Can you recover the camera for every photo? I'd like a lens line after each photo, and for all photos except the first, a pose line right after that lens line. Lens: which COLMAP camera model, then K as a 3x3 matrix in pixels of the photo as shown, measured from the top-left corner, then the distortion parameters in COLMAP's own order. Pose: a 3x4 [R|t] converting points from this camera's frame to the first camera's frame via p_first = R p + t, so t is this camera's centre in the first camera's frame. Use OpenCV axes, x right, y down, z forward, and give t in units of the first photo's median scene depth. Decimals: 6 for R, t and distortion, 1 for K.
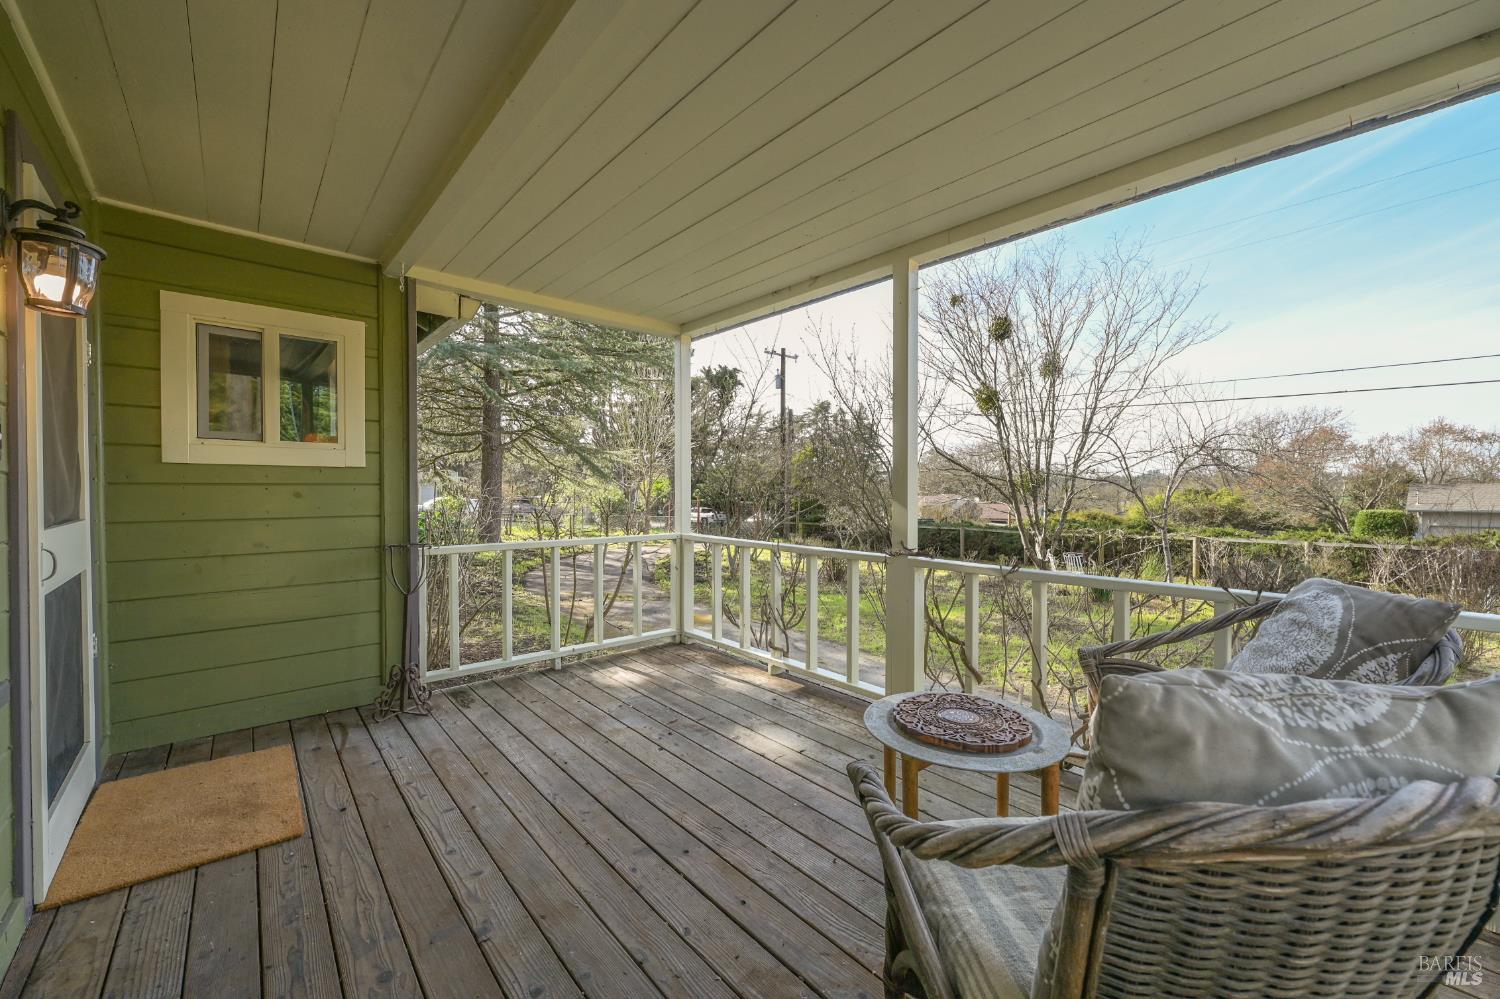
lens RADIAL K [[594.8, 0, 752.4], [0, 594.8, 498.5], [0, 0, 1]] dist [0.000636, 0.000054]
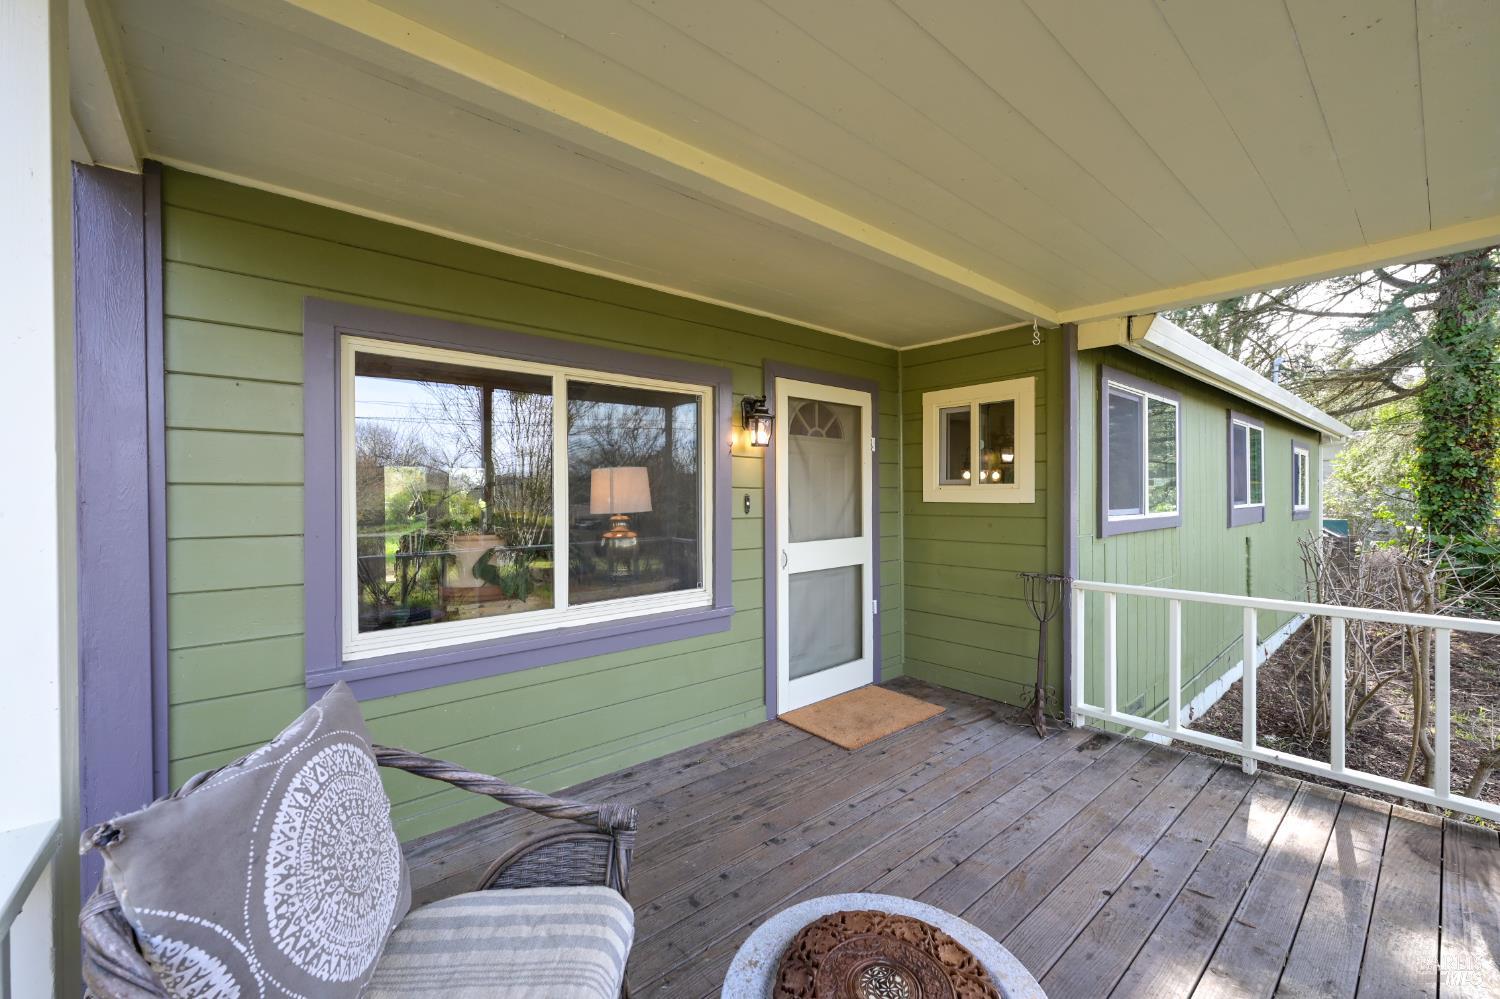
lens RADIAL K [[594.8, 0, 752.4], [0, 594.8, 498.5], [0, 0, 1]] dist [0.000636, 0.000054]
pose [[-0.004000, 0.005202, -0.999978, 0.562613], [-0.009019, 0.999946, 0.005238, -0.070608], [0.999951, 0.009040, -0.003953, 0.523109]]
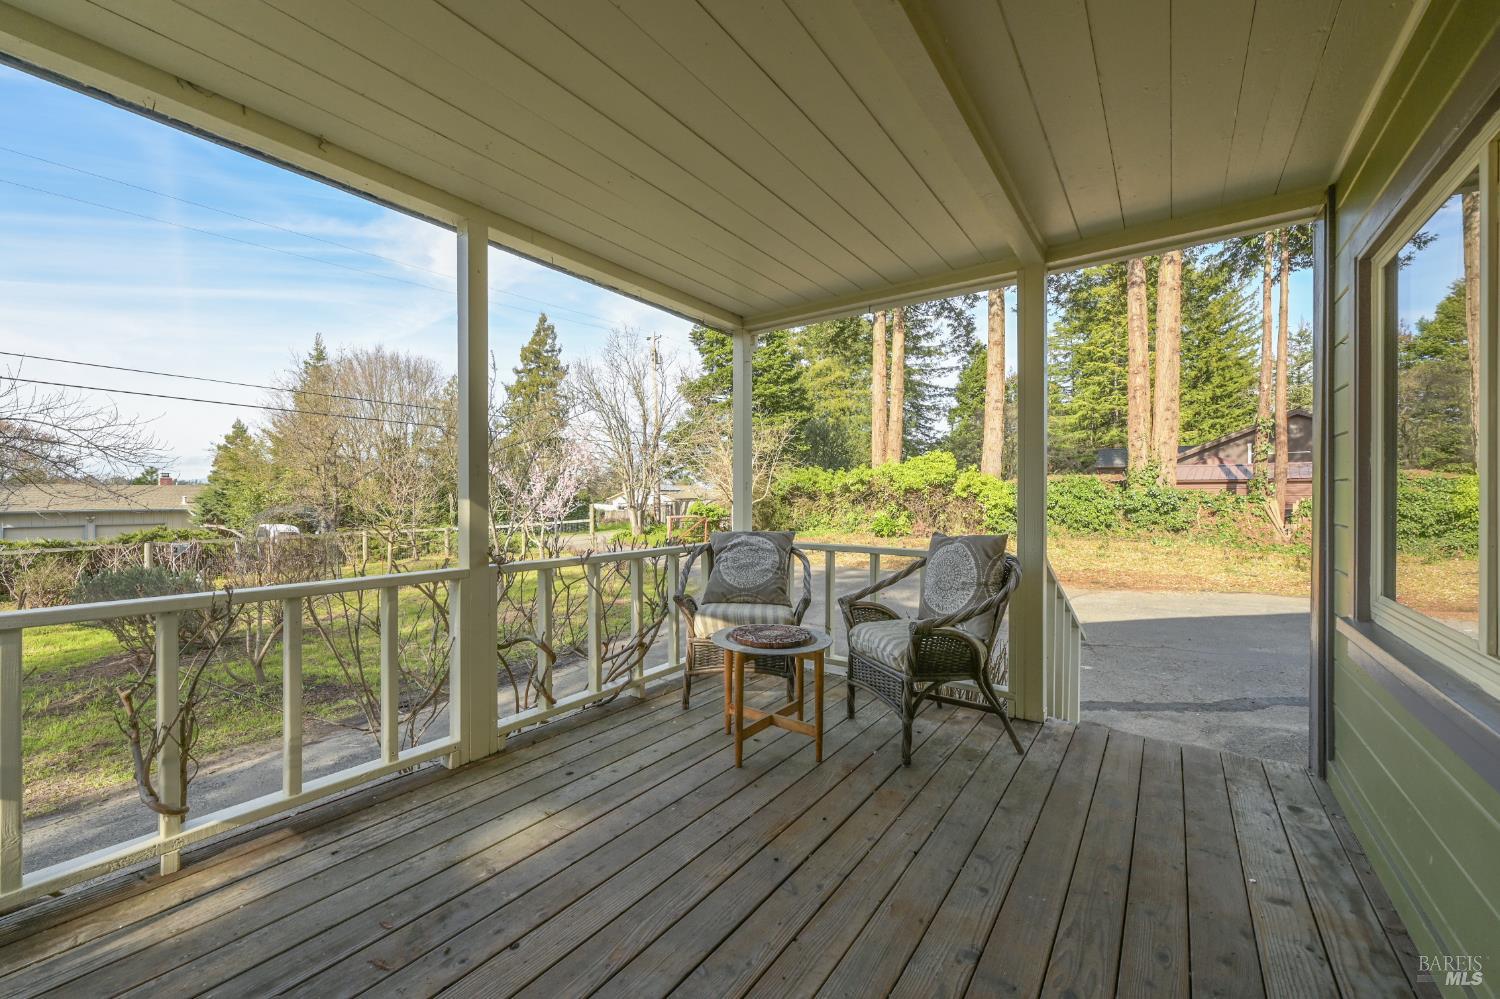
lens RADIAL K [[594.8, 0, 752.4], [0, 594.8, 498.5], [0, 0, 1]] dist [0.000636, 0.000054]
pose [[-0.246221, -0.003161, 0.969209, -0.710934], [0.012061, 0.999907, 0.006325, 0.000499], [-0.969139, 0.013247, -0.246160, 0.869277]]
